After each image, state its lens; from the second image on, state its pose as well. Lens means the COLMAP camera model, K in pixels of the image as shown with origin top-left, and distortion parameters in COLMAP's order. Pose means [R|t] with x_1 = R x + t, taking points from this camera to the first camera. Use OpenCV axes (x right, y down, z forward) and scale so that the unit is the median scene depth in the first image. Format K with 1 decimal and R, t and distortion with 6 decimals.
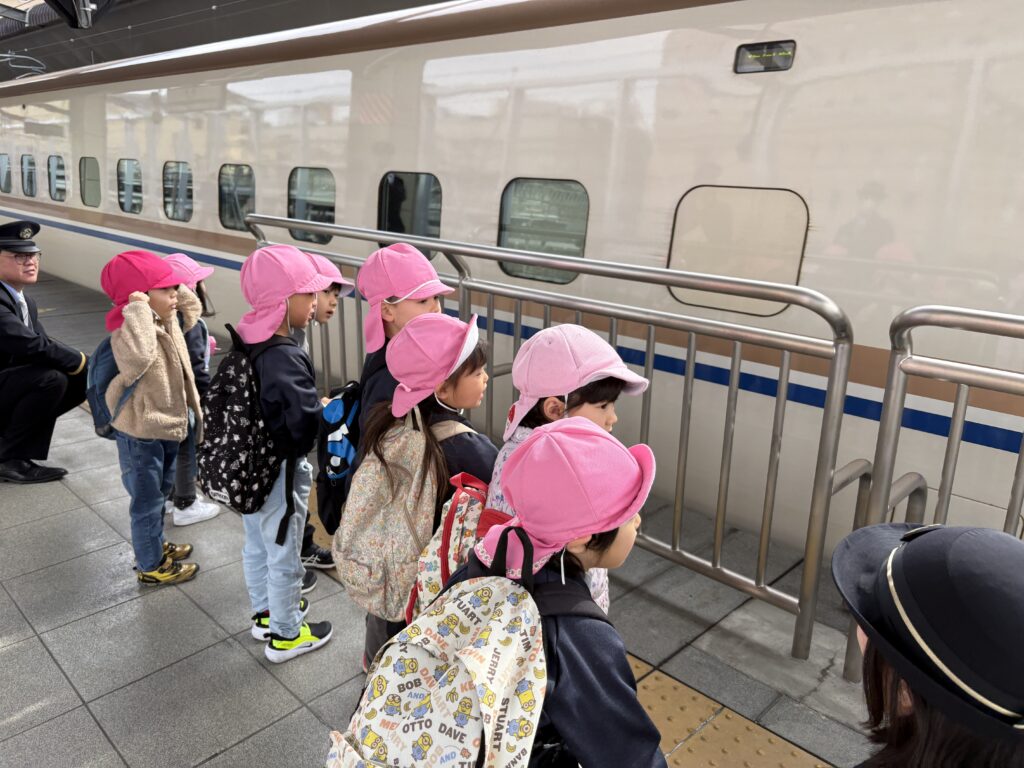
lens RADIAL K [[768.0, 0, 516.4], [0, 768.0, 388.0], [0, 0, 1]] dist [0.058266, -0.027135]
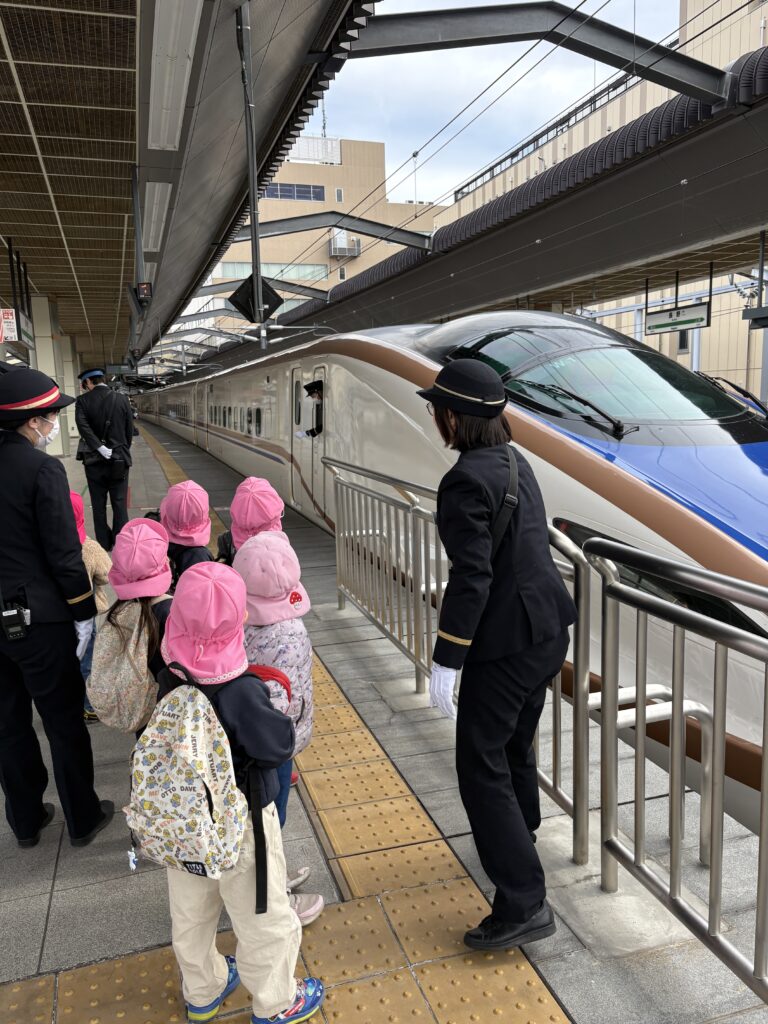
lens RADIAL K [[768.0, 0, 382.0], [0, 768.0, 516.0], [0, 0, 1]] dist [0.058266, -0.027135]
pose [[0.885476, 0.030088, -0.463710, 0.663602], [-0.087326, 0.990897, -0.102458, -0.004702], [0.456406, 0.131218, 0.880043, -0.145735]]
